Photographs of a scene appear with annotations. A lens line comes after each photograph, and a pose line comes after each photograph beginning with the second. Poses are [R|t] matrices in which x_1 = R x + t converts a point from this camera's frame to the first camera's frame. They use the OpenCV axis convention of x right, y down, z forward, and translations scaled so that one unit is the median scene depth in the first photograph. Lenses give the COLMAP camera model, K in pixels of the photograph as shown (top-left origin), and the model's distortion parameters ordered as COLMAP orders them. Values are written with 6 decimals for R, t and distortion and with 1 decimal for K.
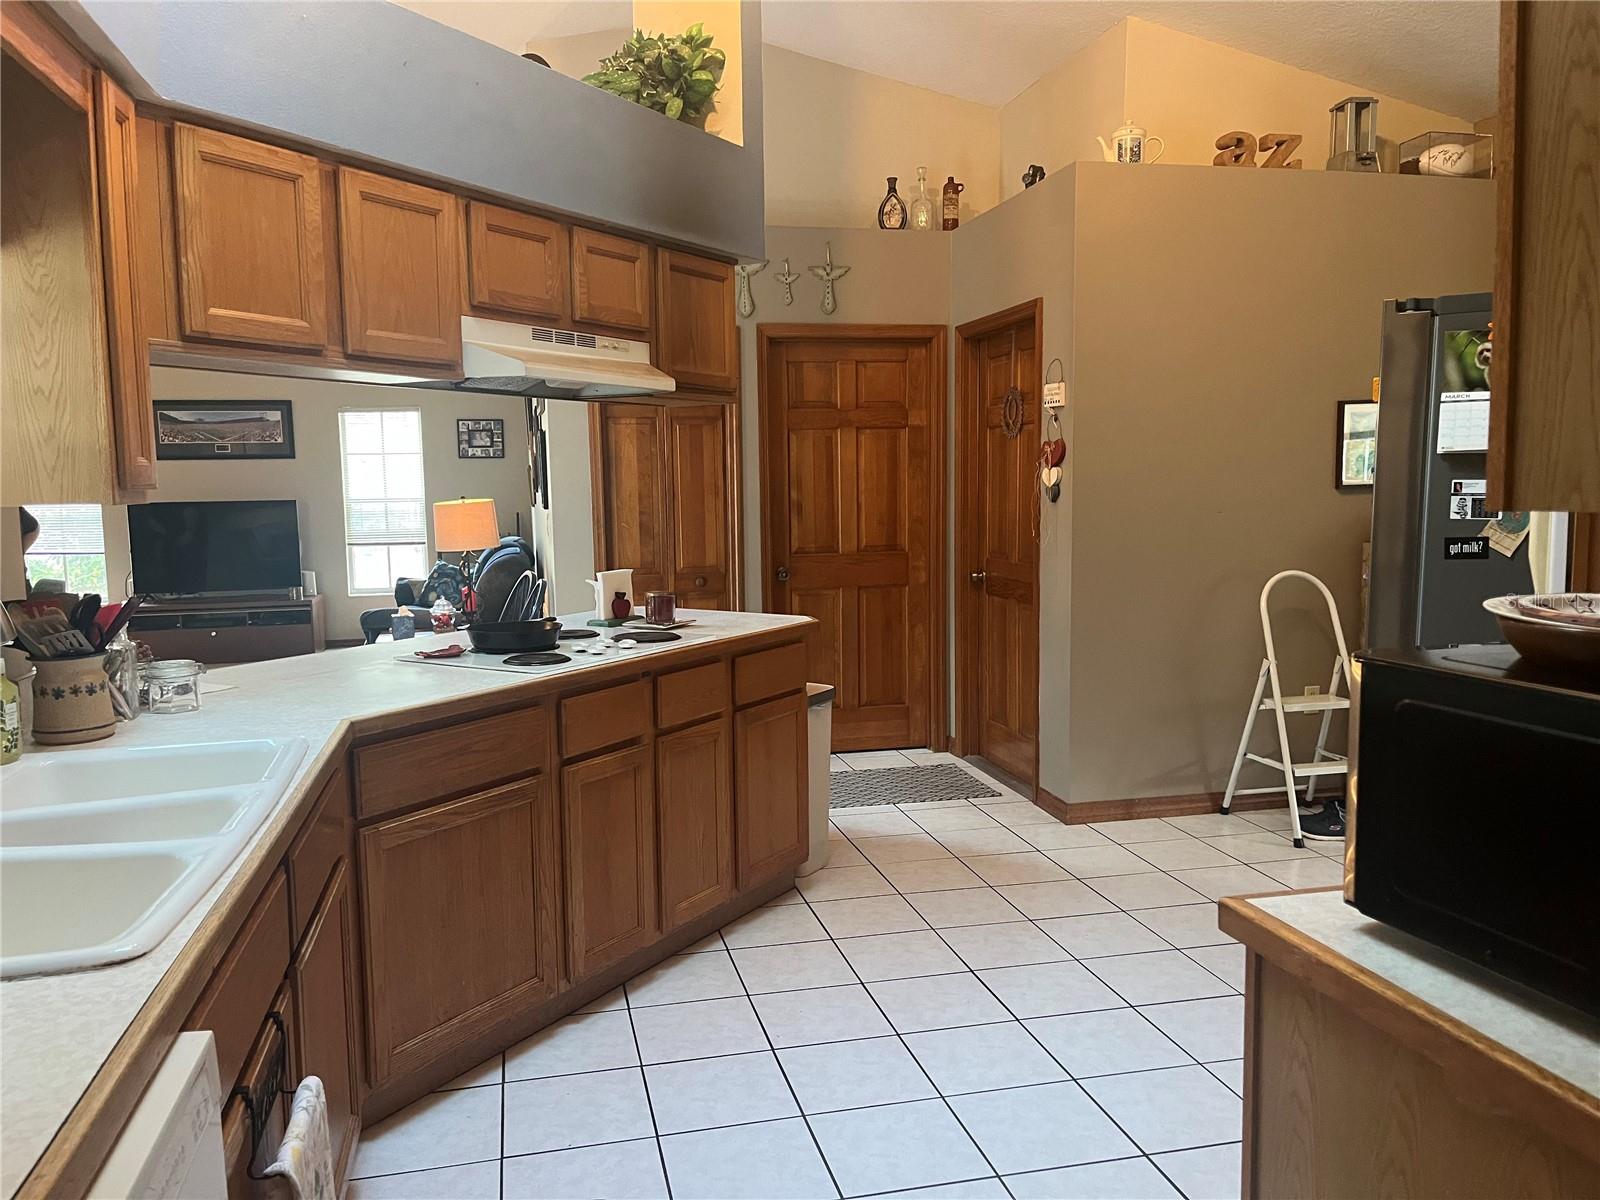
lens RADIAL K [[1226.4, 0, 803.9], [0, 1226.4, 604.3], [0, 0, 1]] dist [0.062805, -0.078507]
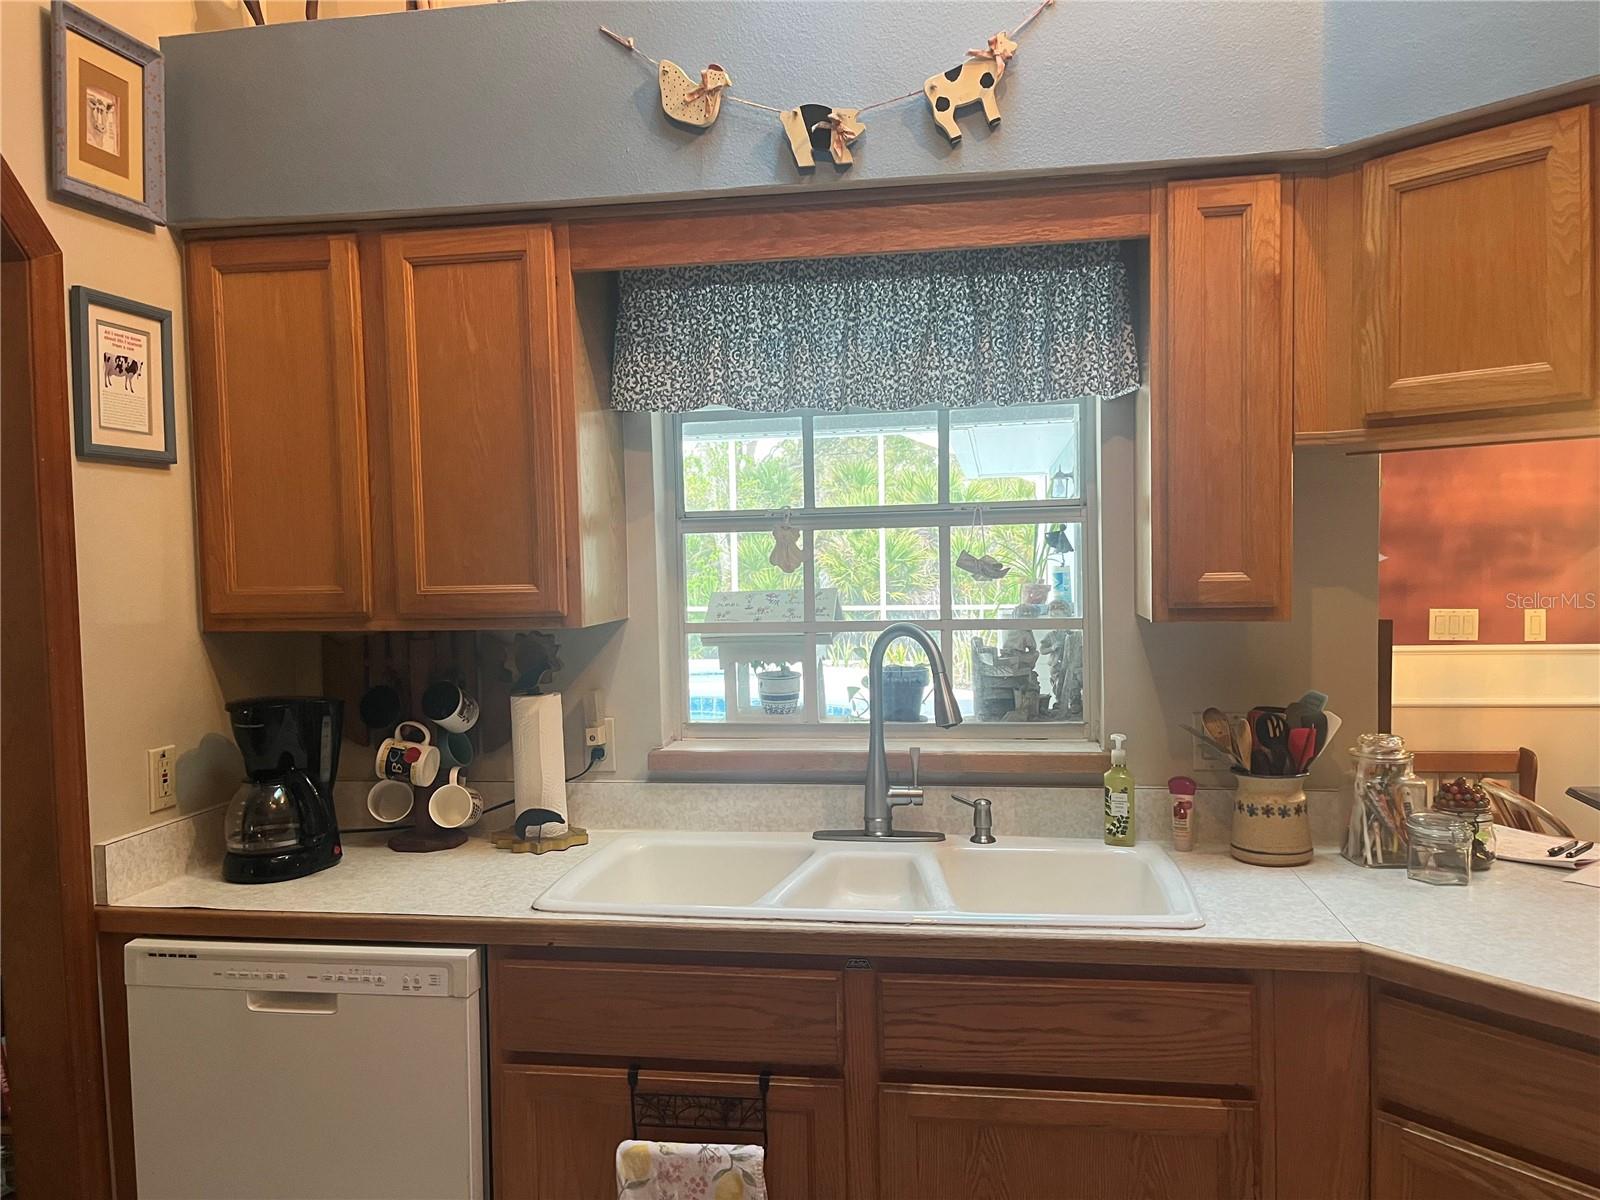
lens RADIAL K [[1226.4, 0, 797.3], [0, 1226.4, 597.9], [0, 0, 1]] dist [0.062805, -0.078507]
pose [[-0.373543, 0.054716, -0.925998, 0.377216], [-0.075398, 0.993165, 0.089100, -0.134297], [0.924544, 0.103101, -0.366864, 0.898117]]
